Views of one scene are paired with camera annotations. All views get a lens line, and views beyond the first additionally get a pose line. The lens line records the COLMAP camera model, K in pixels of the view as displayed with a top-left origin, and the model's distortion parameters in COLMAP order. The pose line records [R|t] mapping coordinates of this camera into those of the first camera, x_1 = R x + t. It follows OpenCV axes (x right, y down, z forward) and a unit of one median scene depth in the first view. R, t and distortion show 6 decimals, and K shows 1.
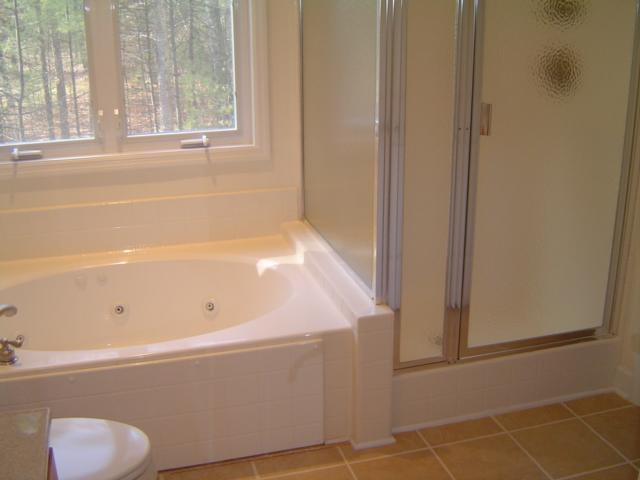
lens RADIAL K [[781.9, 0, 320.0], [0, 781.9, 240.0], [0, 0, 1]] dist [-0.040973, -0.023757]
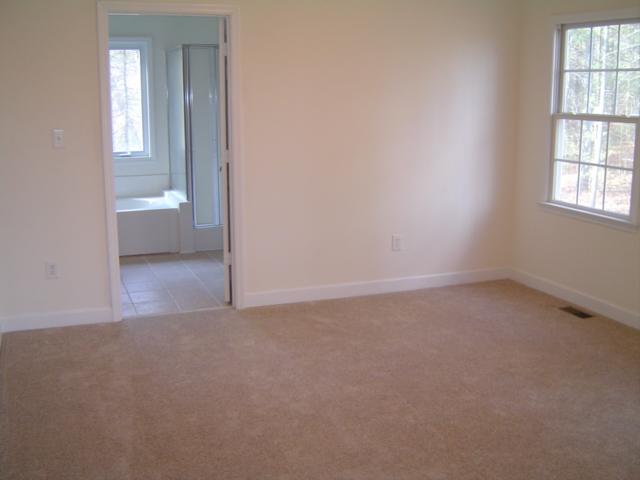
lens RADIAL K [[781.9, 0, 320.0], [0, 781.9, 240.0], [0, 0, 1]] dist [-0.040973, -0.023757]
pose [[0.996701, -0.009438, 0.080616, 0.049514], [0.018639, 0.993287, -0.114160, 0.085407], [-0.078997, 0.115286, 0.990186, -0.286070]]
